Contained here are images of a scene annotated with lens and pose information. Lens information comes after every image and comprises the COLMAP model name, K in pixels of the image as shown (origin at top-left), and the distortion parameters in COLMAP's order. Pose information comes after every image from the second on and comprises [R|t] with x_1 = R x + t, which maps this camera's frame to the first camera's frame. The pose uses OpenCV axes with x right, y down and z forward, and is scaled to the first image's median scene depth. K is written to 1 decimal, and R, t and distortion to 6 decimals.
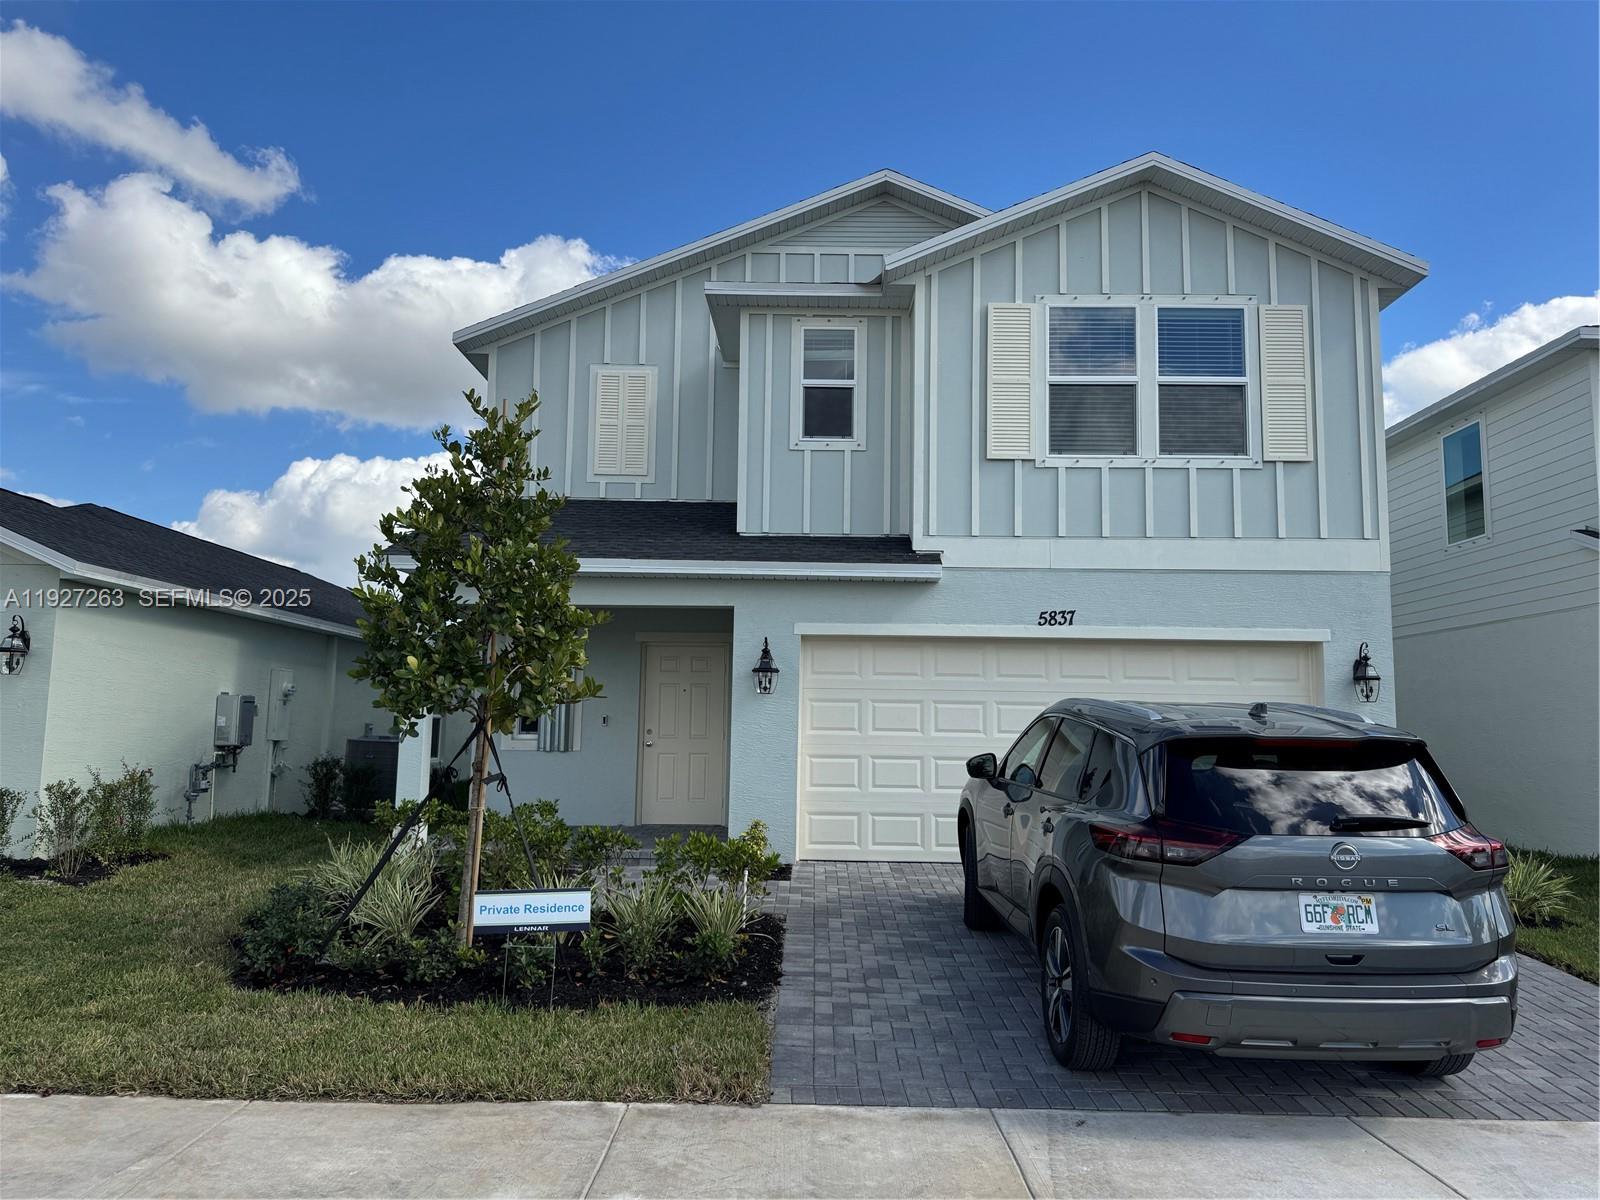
lens RADIAL K [[1103.8, 0, 797.4], [0, 1103.8, 615.2], [0, 0, 1]] dist [0.003121, -0.000276]
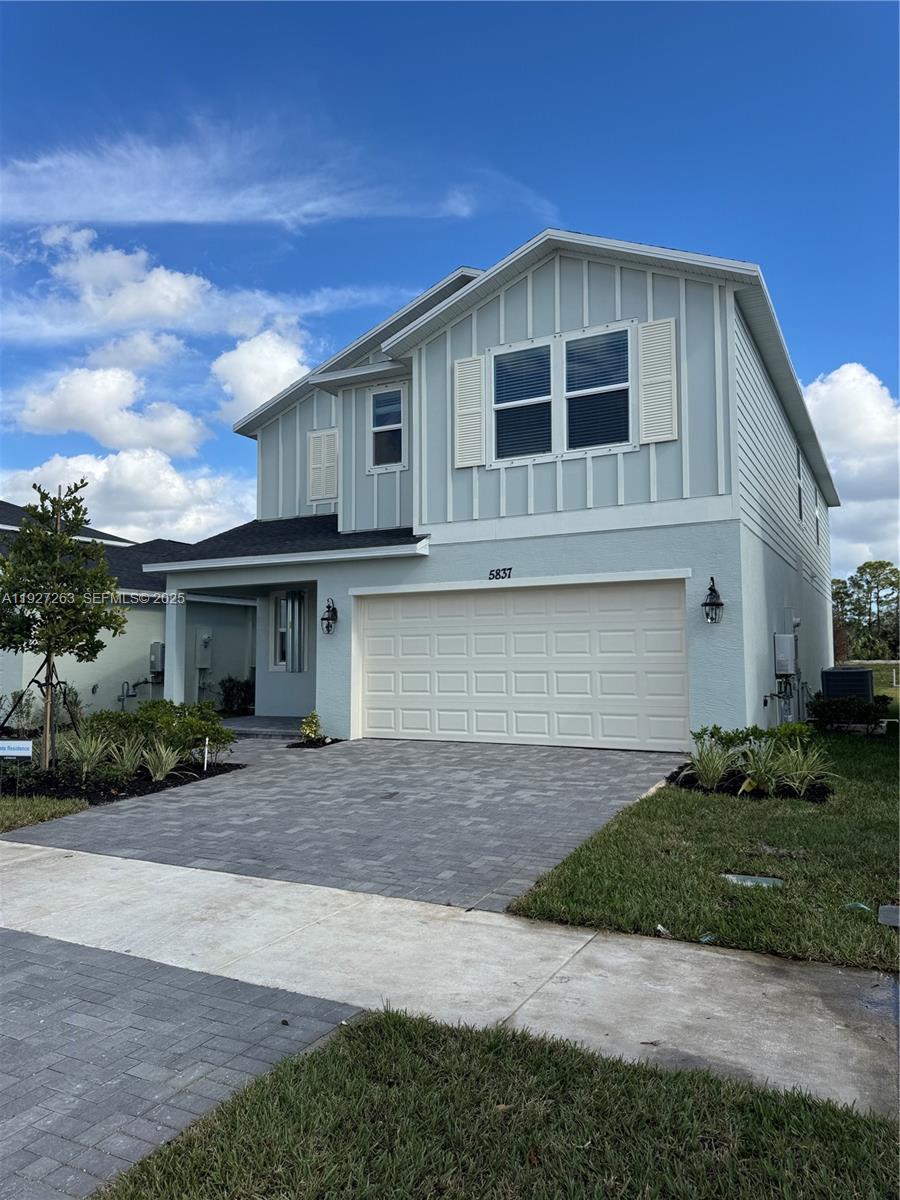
lens RADIAL K [[849.2, 0, 450.0], [0, 849.2, 600.0], [0, 0, 1]] dist [0.005724, 0.000616]
pose [[0.893180, -0.054411, -0.446396, 0.659193], [0.071673, 0.997189, 0.021862, 0.007316], [0.443952, -0.051521, 0.894568, -0.022064]]
